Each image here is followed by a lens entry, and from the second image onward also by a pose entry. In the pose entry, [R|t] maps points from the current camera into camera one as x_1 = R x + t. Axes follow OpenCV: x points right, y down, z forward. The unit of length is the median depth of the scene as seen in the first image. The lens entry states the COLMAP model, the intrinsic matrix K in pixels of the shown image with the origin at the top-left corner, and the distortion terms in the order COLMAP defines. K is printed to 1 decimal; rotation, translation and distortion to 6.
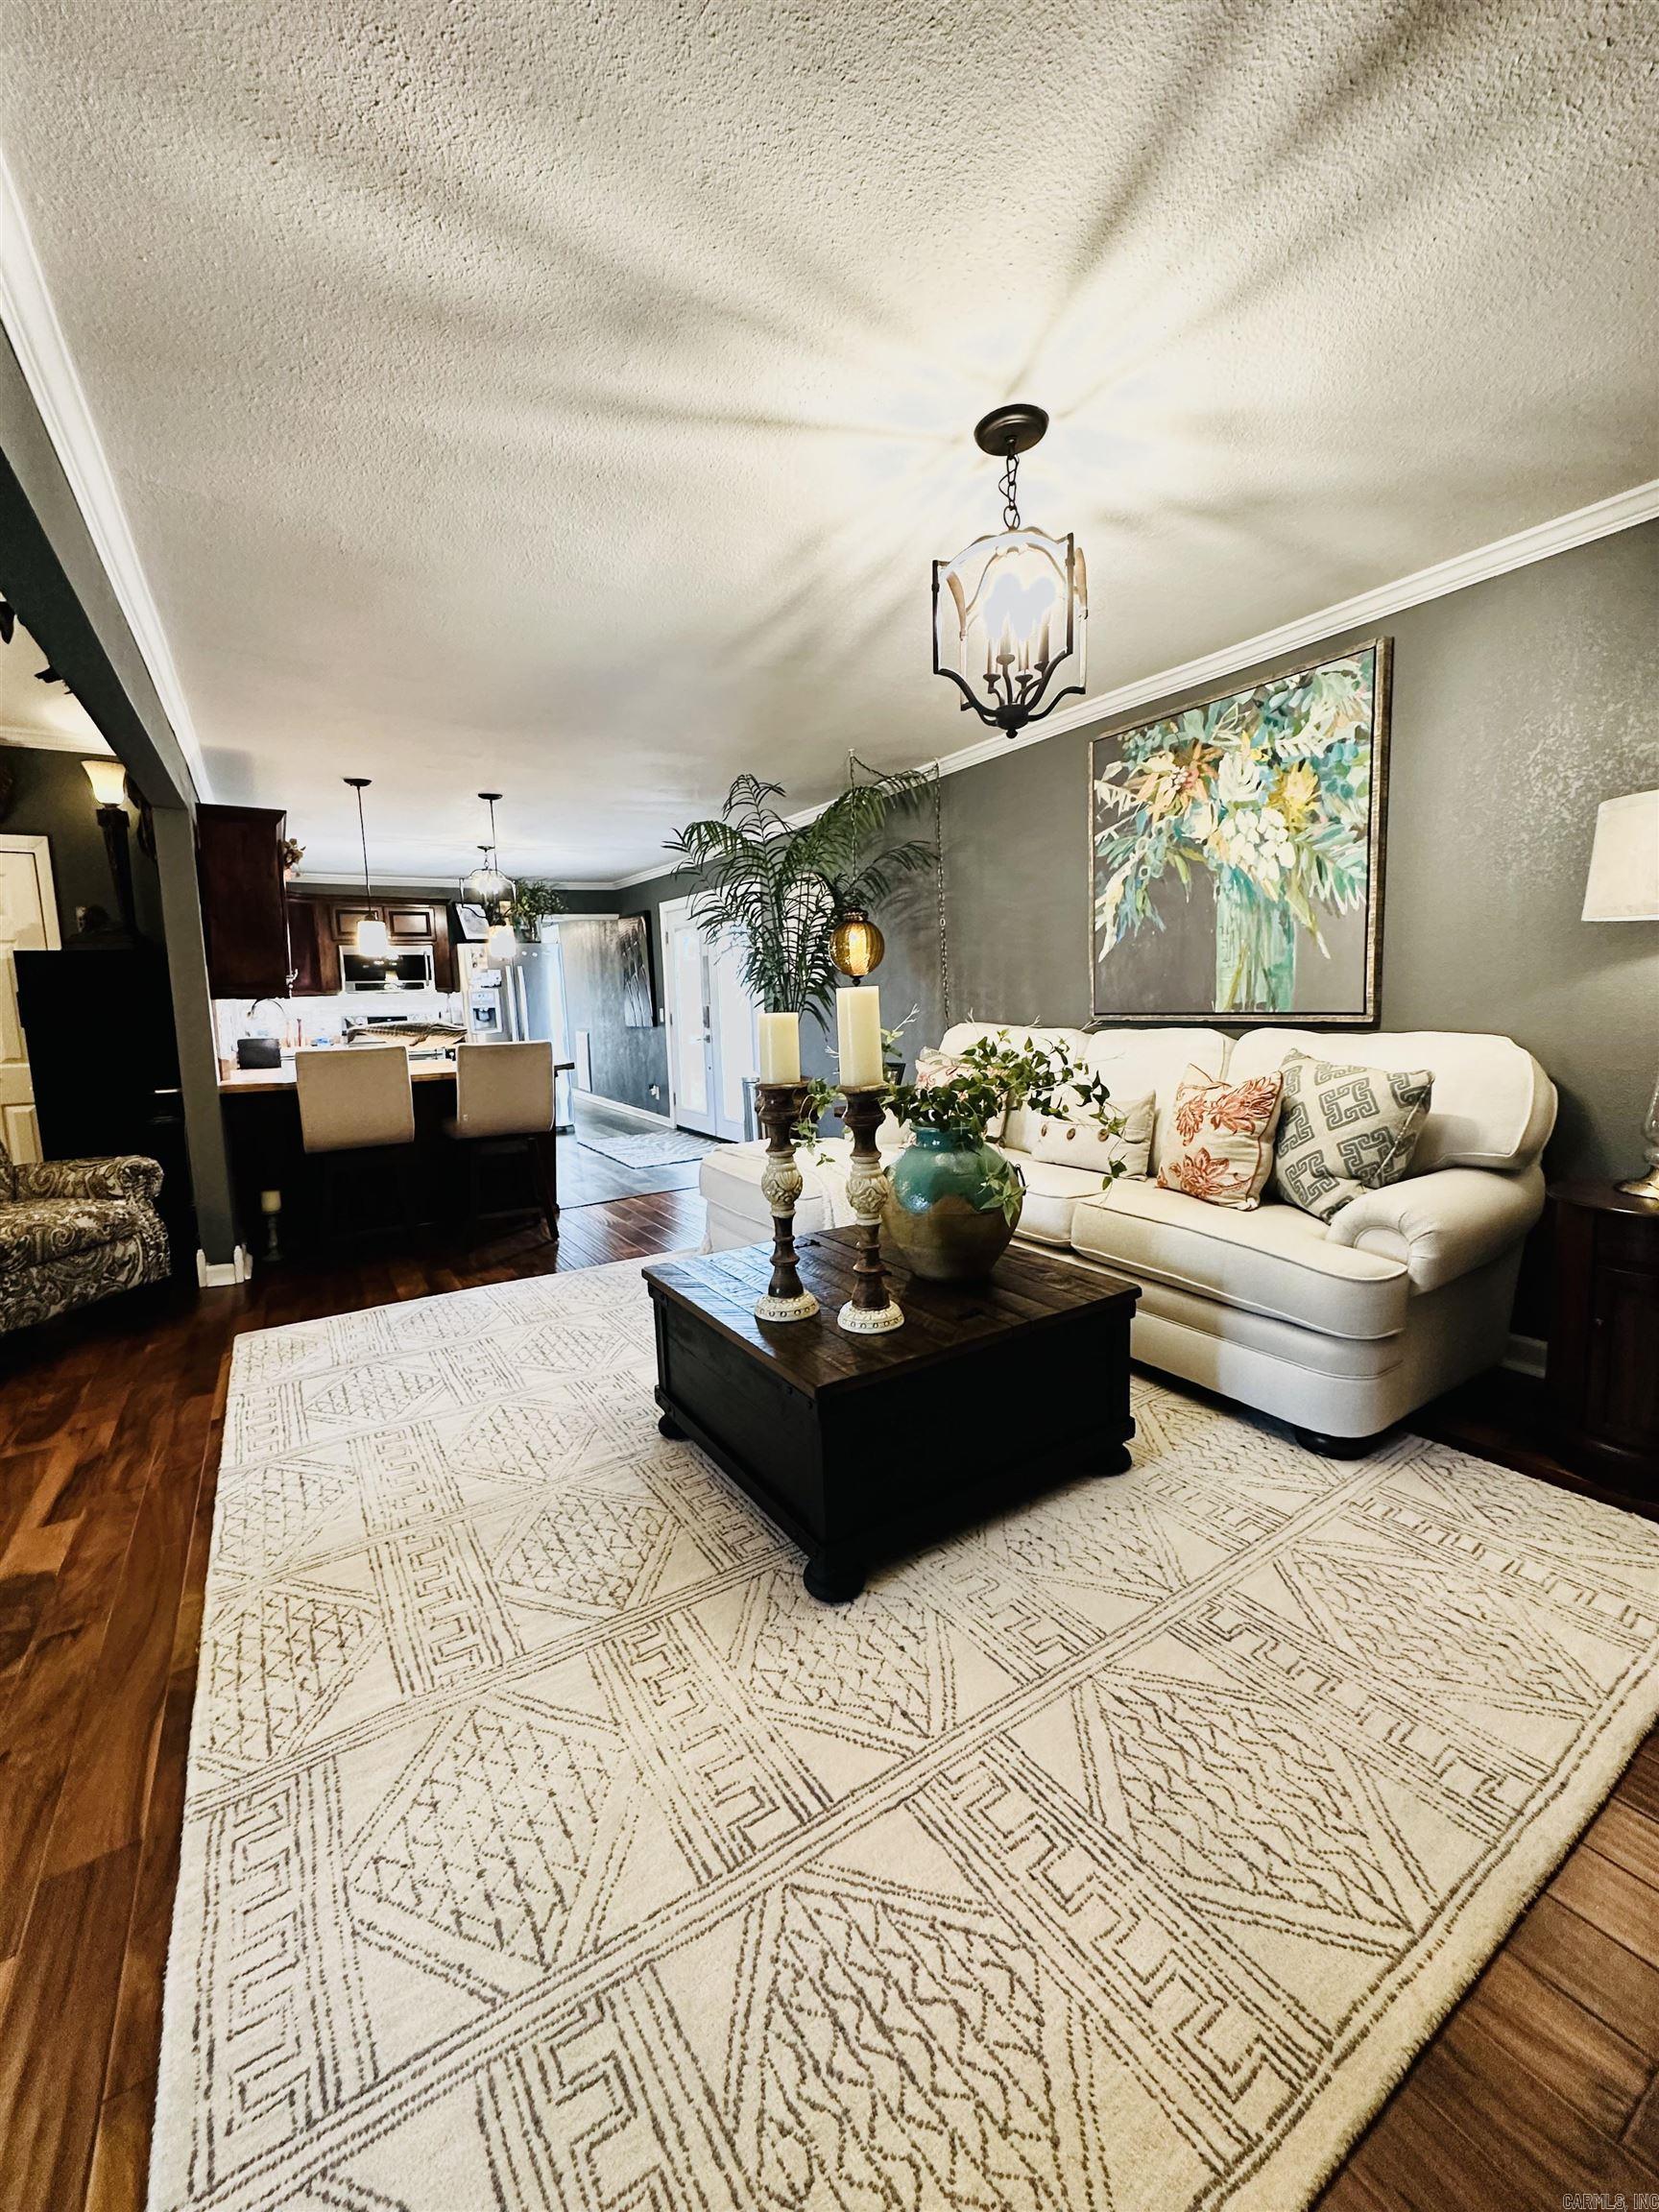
lens RADIAL K [[879.6, 0, 829.7], [0, 879.6, 1099.2], [0, 0, 1]] dist [-0.000897, 0.000681]
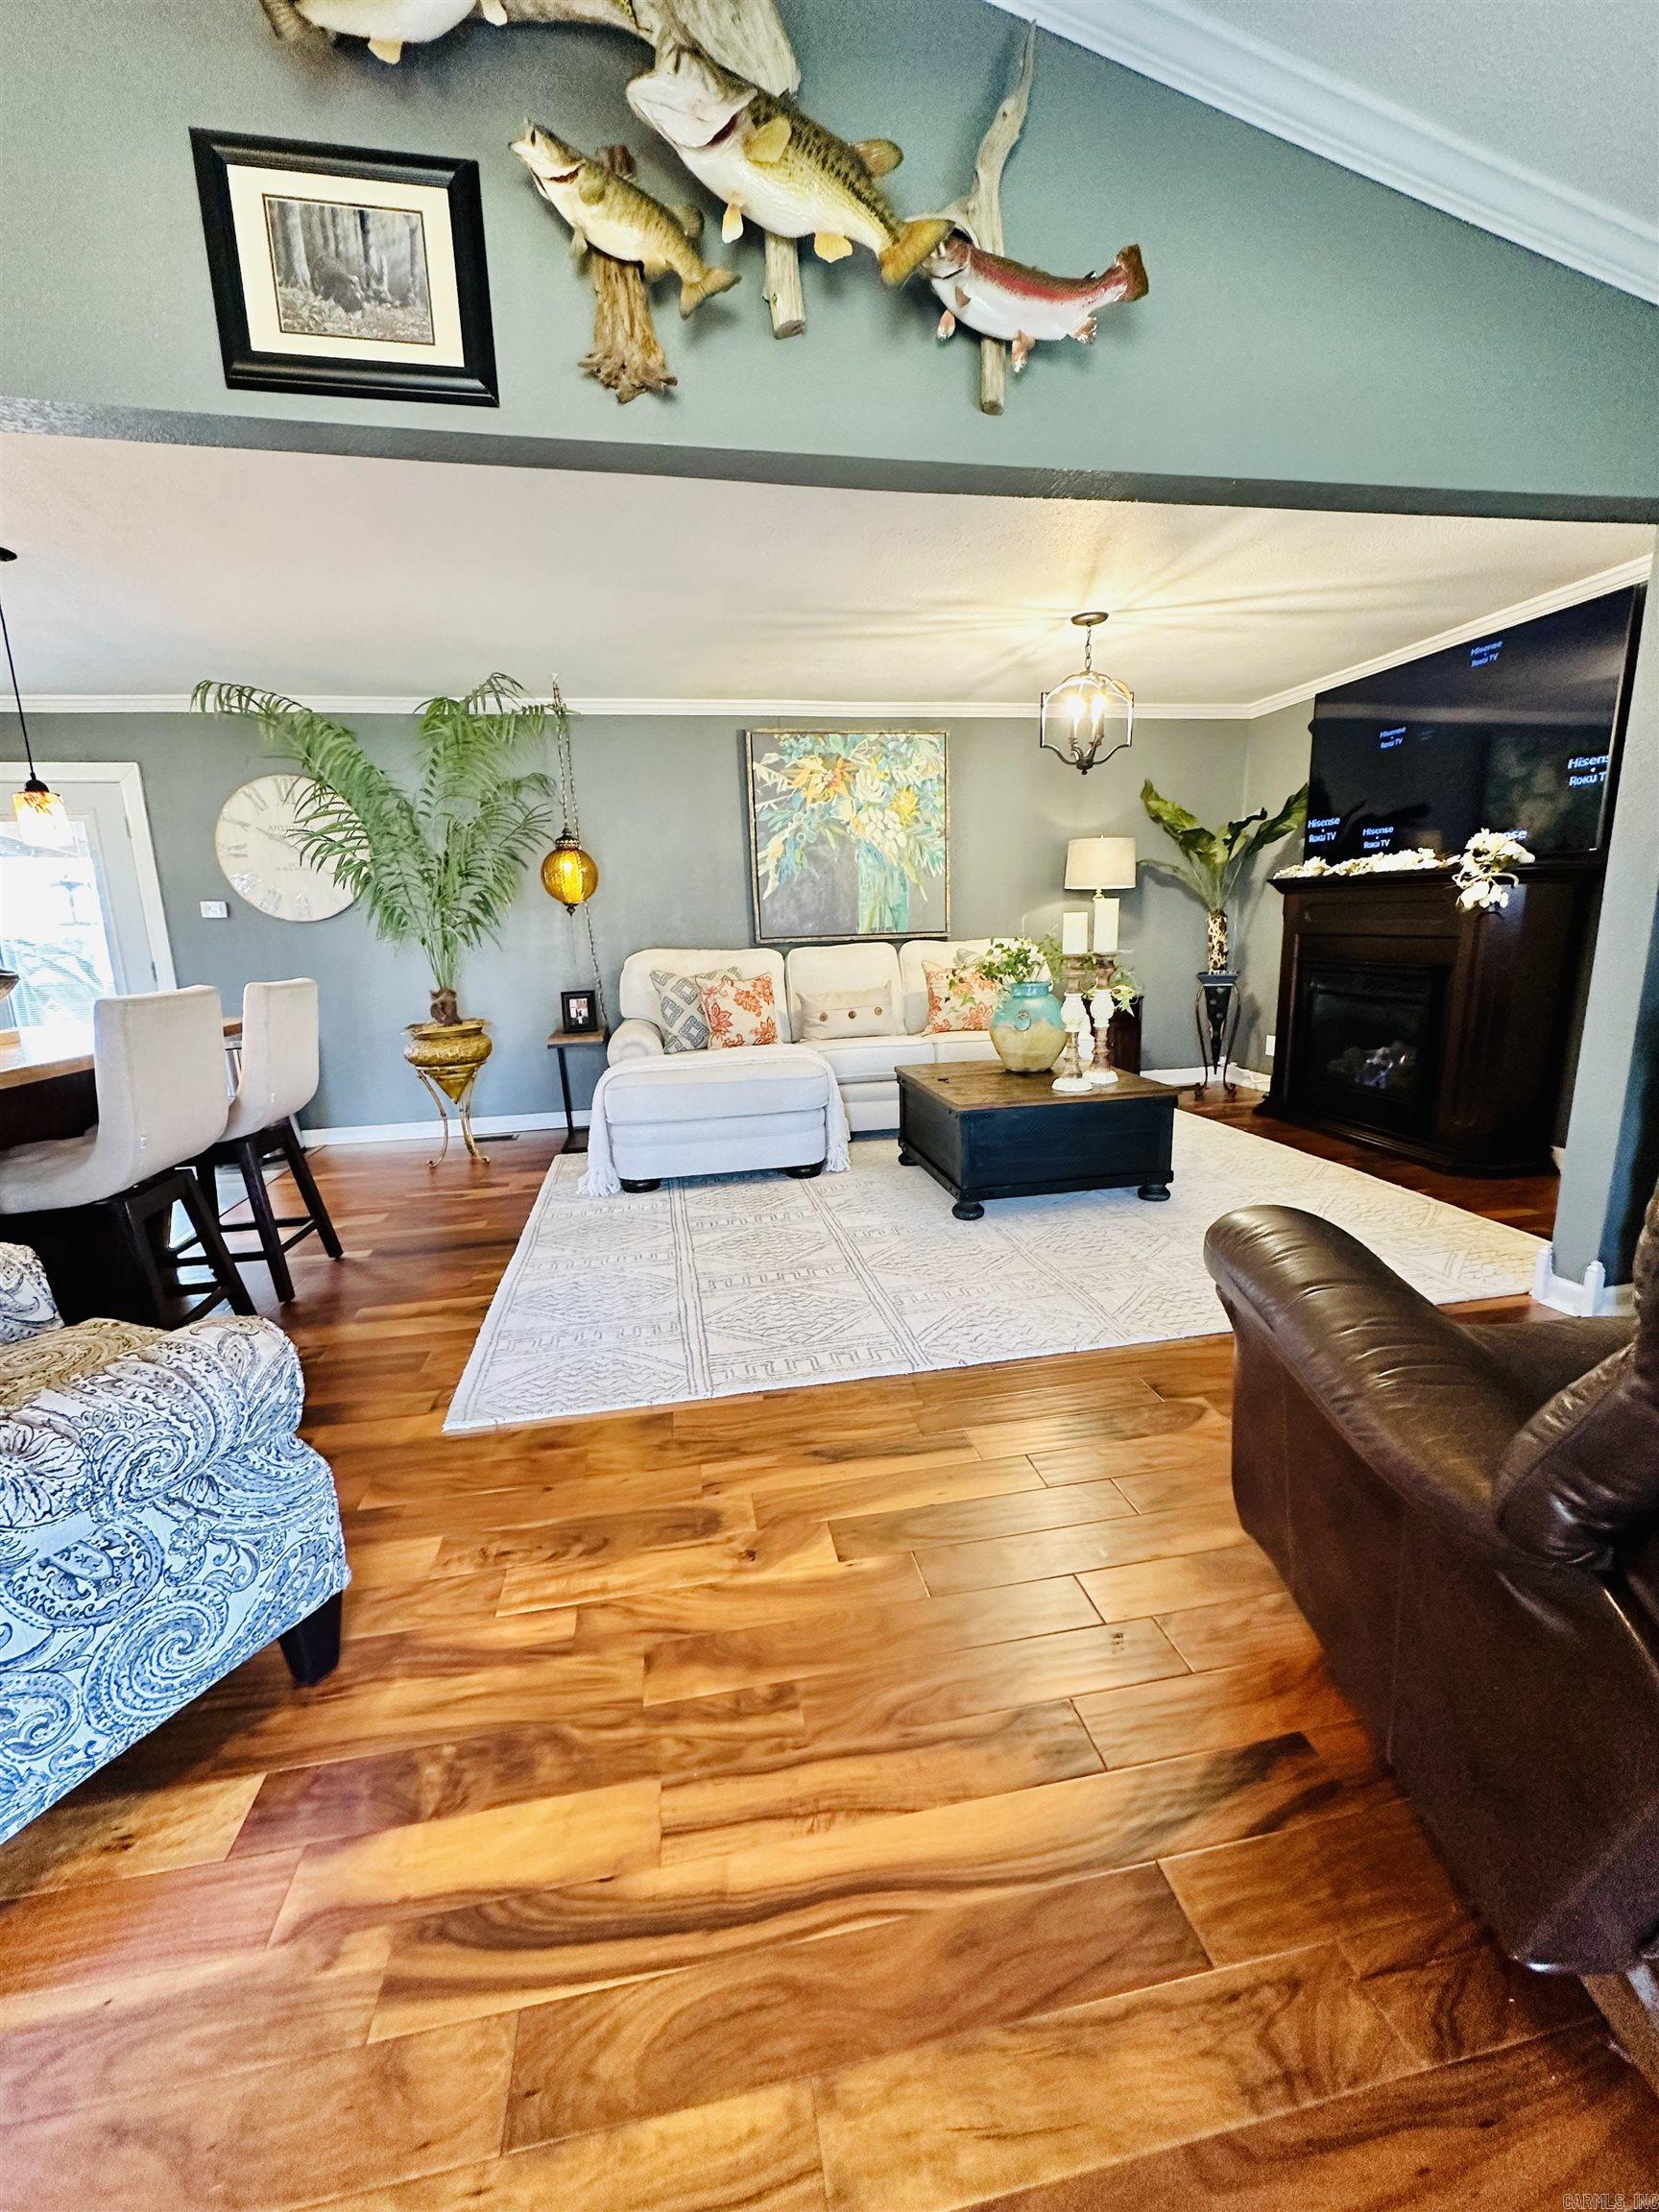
lens RADIAL K [[879.6, 0, 829.7], [0, 879.6, 1099.5], [0, 0, 1]] dist [-0.000897, 0.000681]
pose [[0.367328, -0.161995, 0.915875, -1.134854], [0.128989, 0.984072, 0.122324, -0.006597], [-0.921104, 0.073205, 0.382373, 0.490713]]
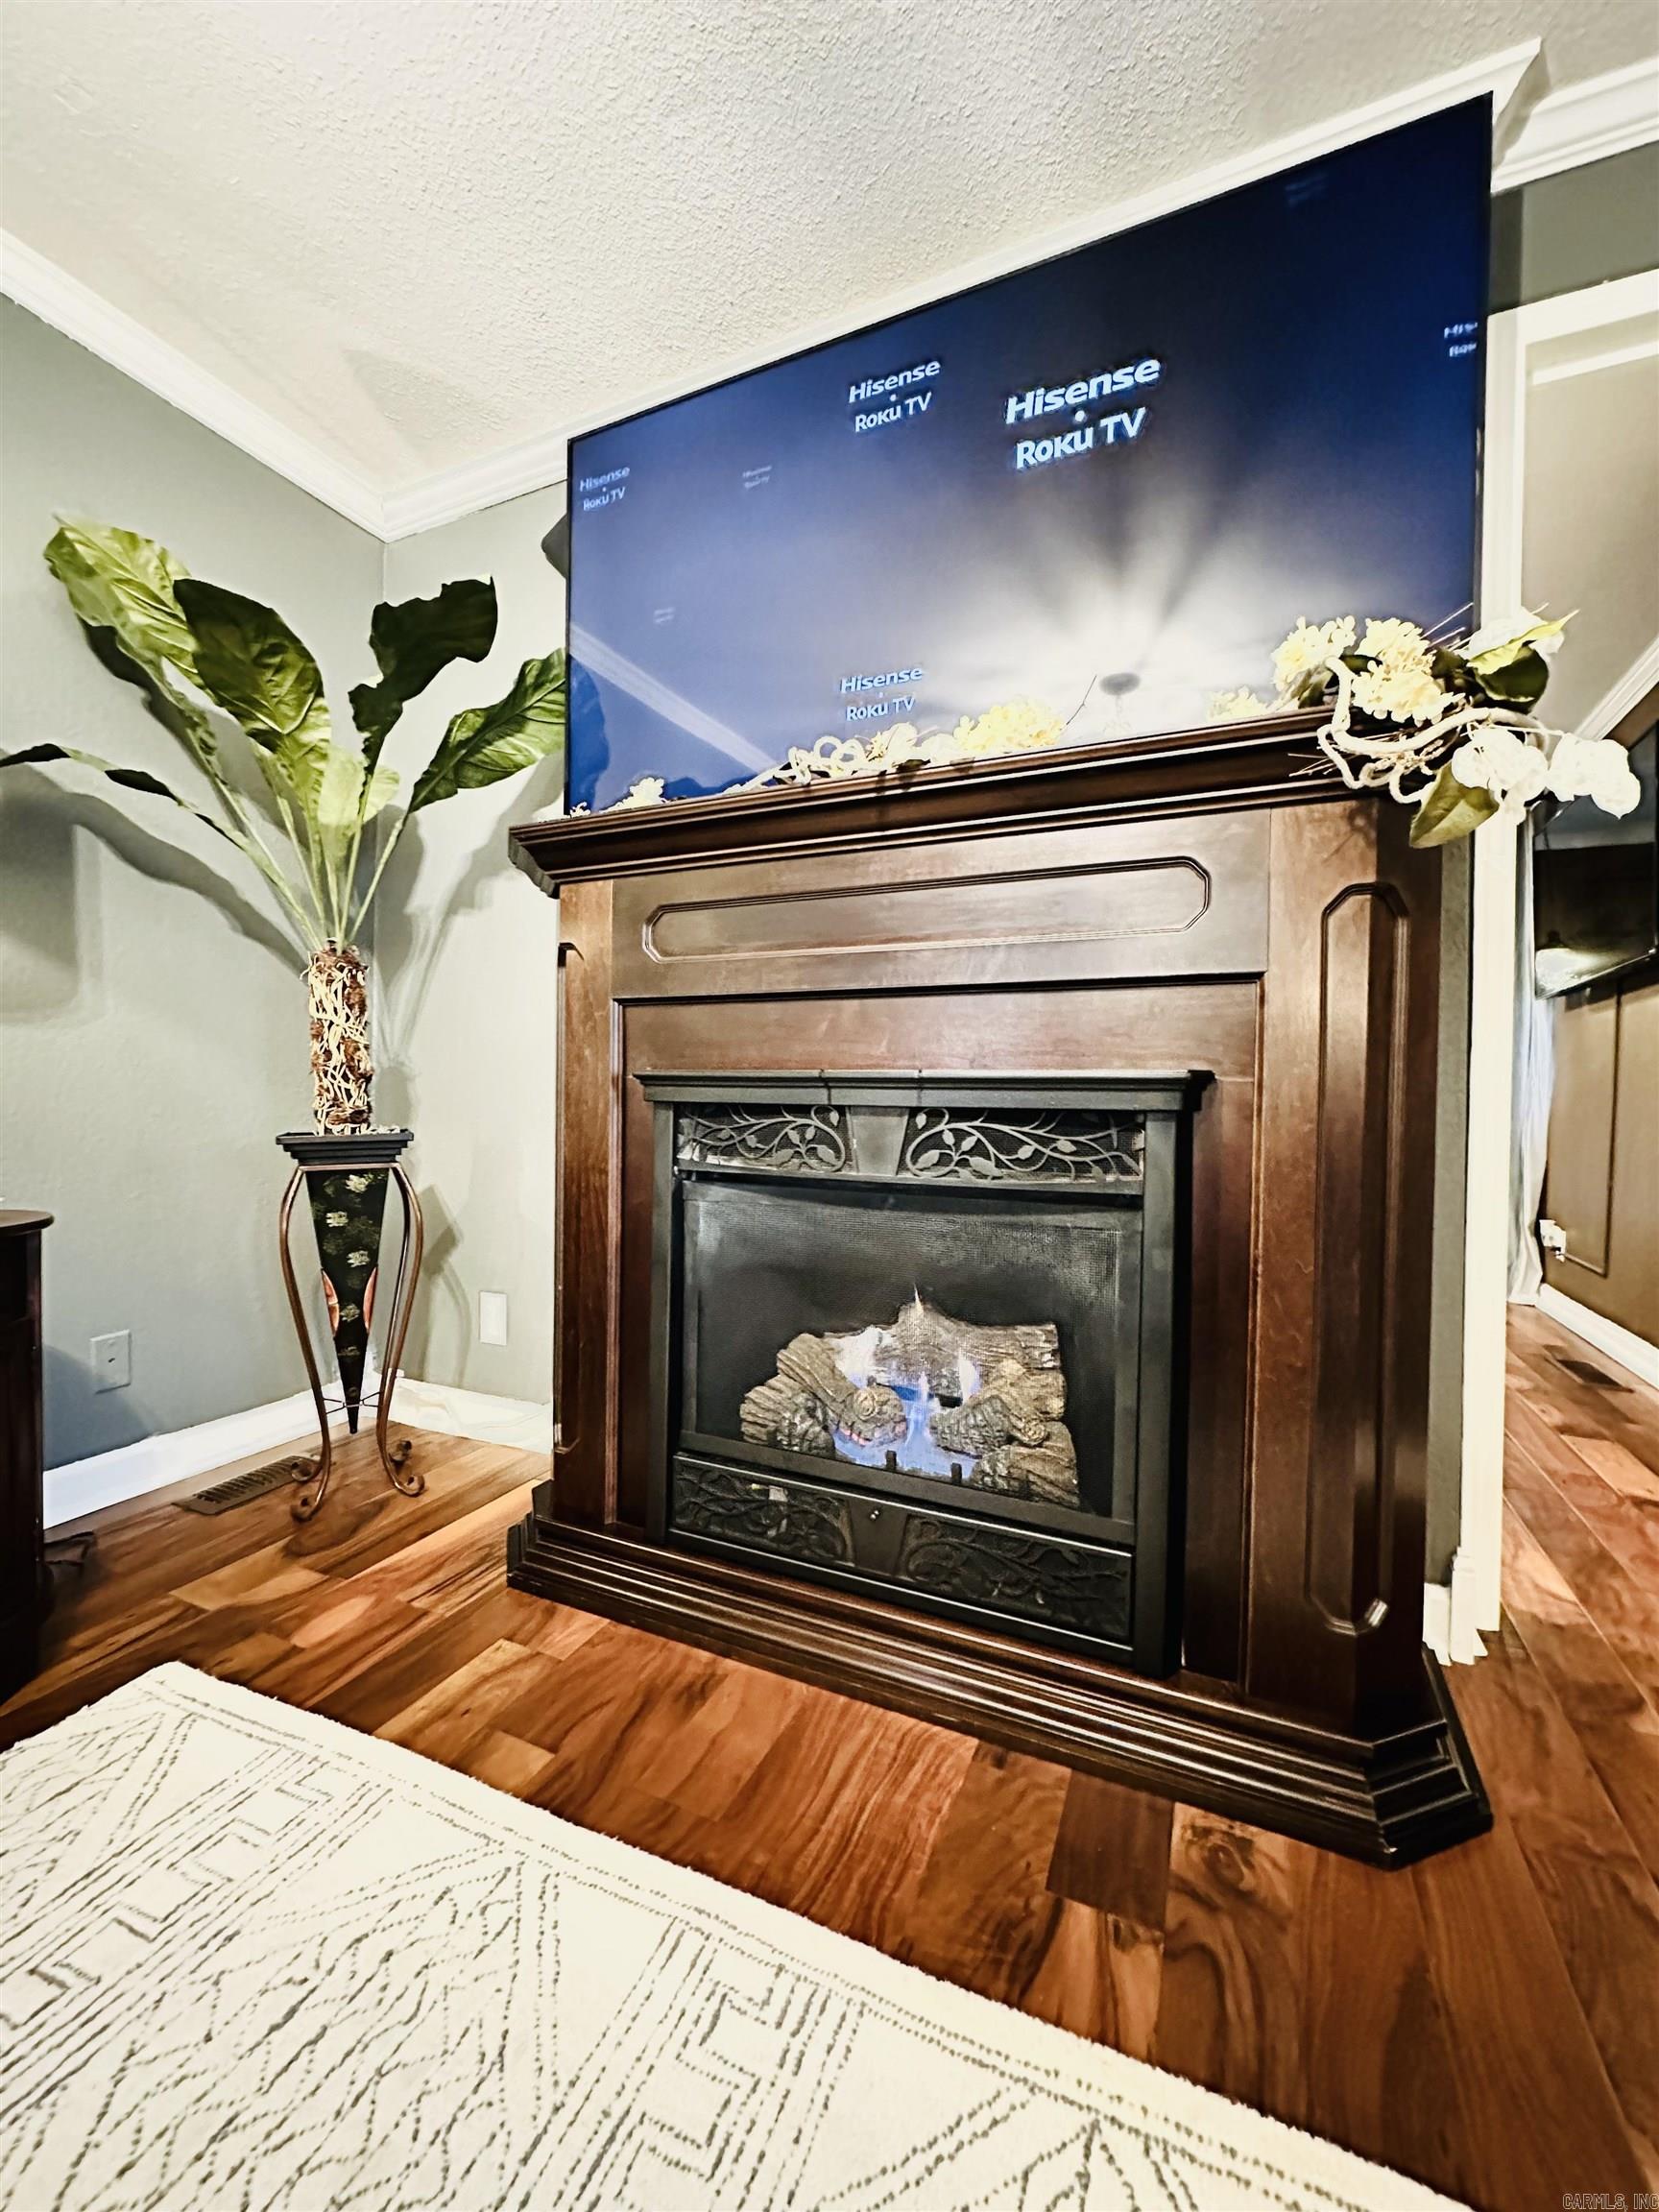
lens RADIAL K [[879.6, 0, 830.2], [0, 879.6, 1101.1], [0, 0, 1]] dist [-0.000897, 0.000681]
pose [[-0.545719, 0.013970, 0.837852, 0.067431], [0.102820, 0.993422, 0.050406, 0.040741], [-0.831637, 0.113655, -0.543565, 0.478254]]
